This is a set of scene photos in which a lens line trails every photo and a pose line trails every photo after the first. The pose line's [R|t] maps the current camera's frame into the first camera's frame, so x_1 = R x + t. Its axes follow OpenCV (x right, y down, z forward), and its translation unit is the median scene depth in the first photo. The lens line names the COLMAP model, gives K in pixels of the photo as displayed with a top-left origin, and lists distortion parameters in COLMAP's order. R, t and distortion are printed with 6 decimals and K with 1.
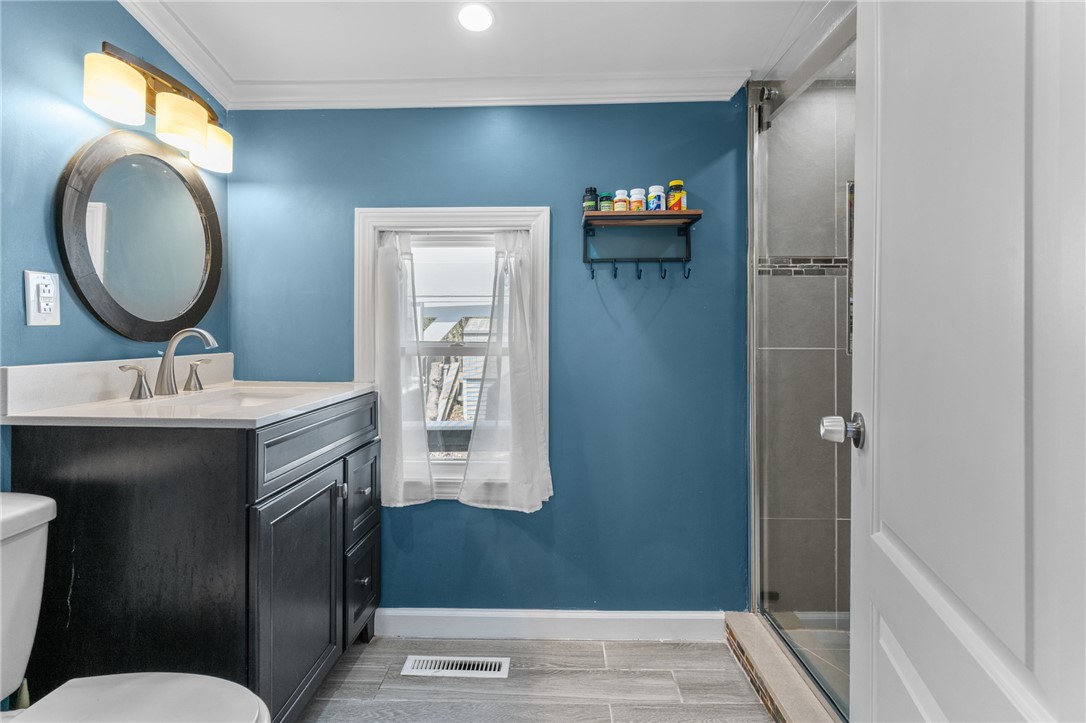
lens RADIAL K [[519.3, 0, 540.7], [0, 519.3, 331.4], [0, 0, 1]] dist [0.001591, -0.000336]
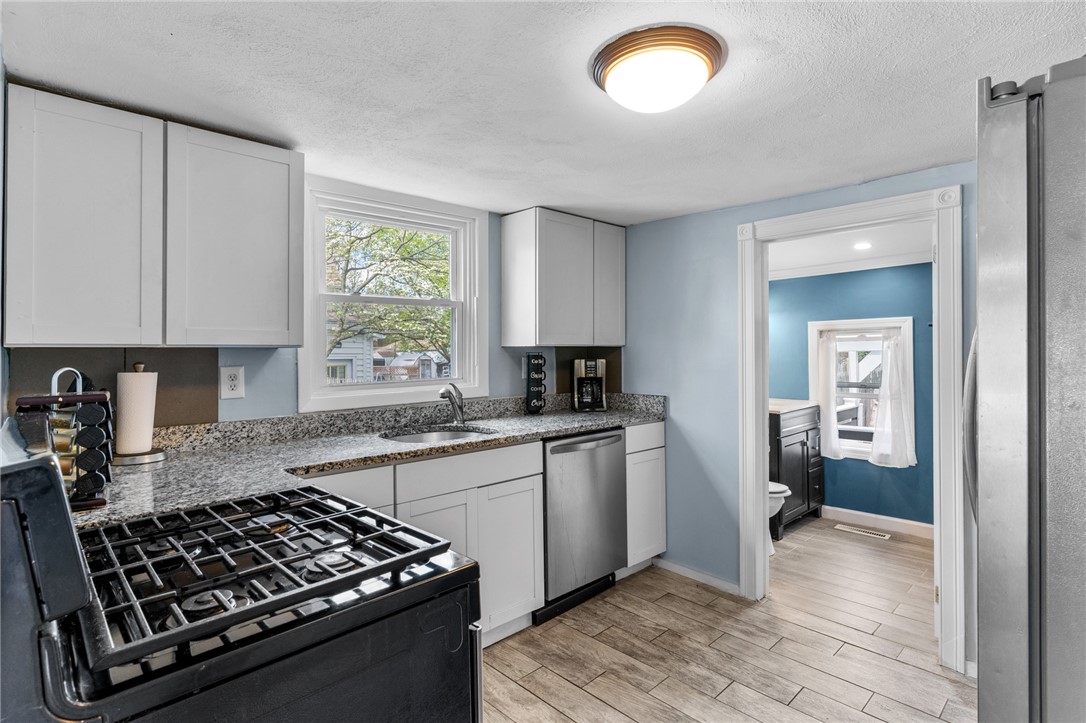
lens RADIAL K [[541.9, 0, 542.8], [0, 541.9, 350.8], [0, 0, 1]] dist [-0.002403, 0.001074]
pose [[0.711151, -0.014217, -0.702896, 0.468205], [0.023980, 0.999704, 0.004042, -0.154283], [0.702631, -0.019730, 0.711281, -1.468443]]
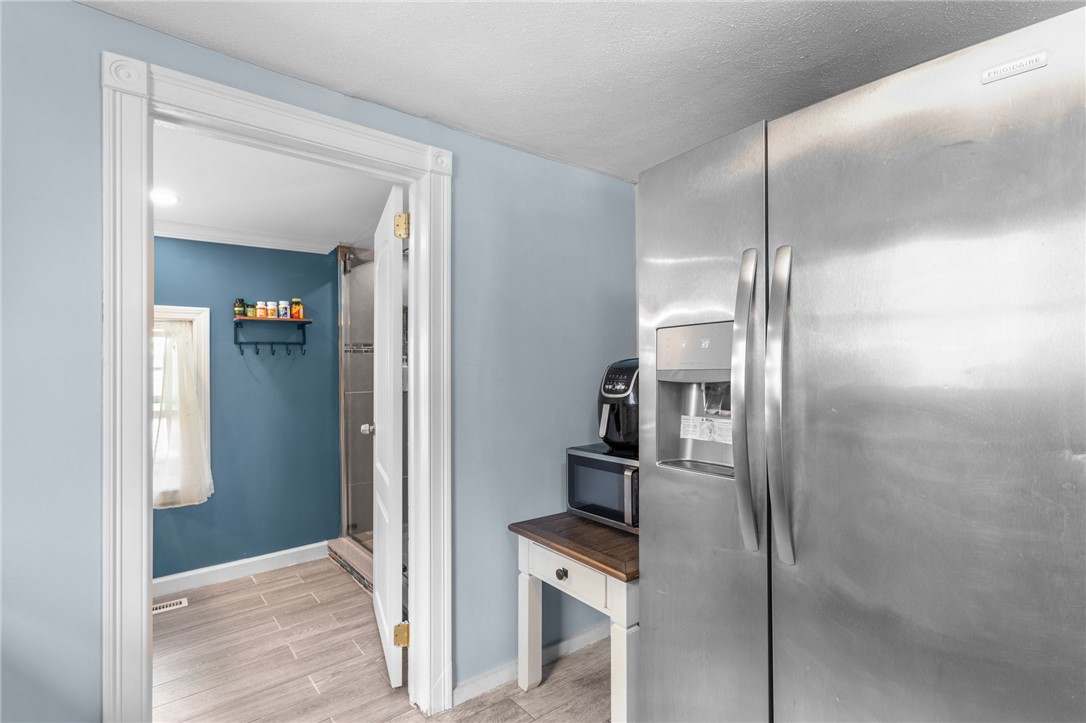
lens RADIAL K [[519.3, 0, 543.9], [0, 519.3, 367.3], [0, 0, 1]] dist [0.001591, -0.000336]
pose [[0.756502, -0.013849, 0.653844, -0.247551], [-0.000204, 0.999771, 0.021412, -0.097600], [-0.653991, -0.016332, 0.756326, -0.843442]]
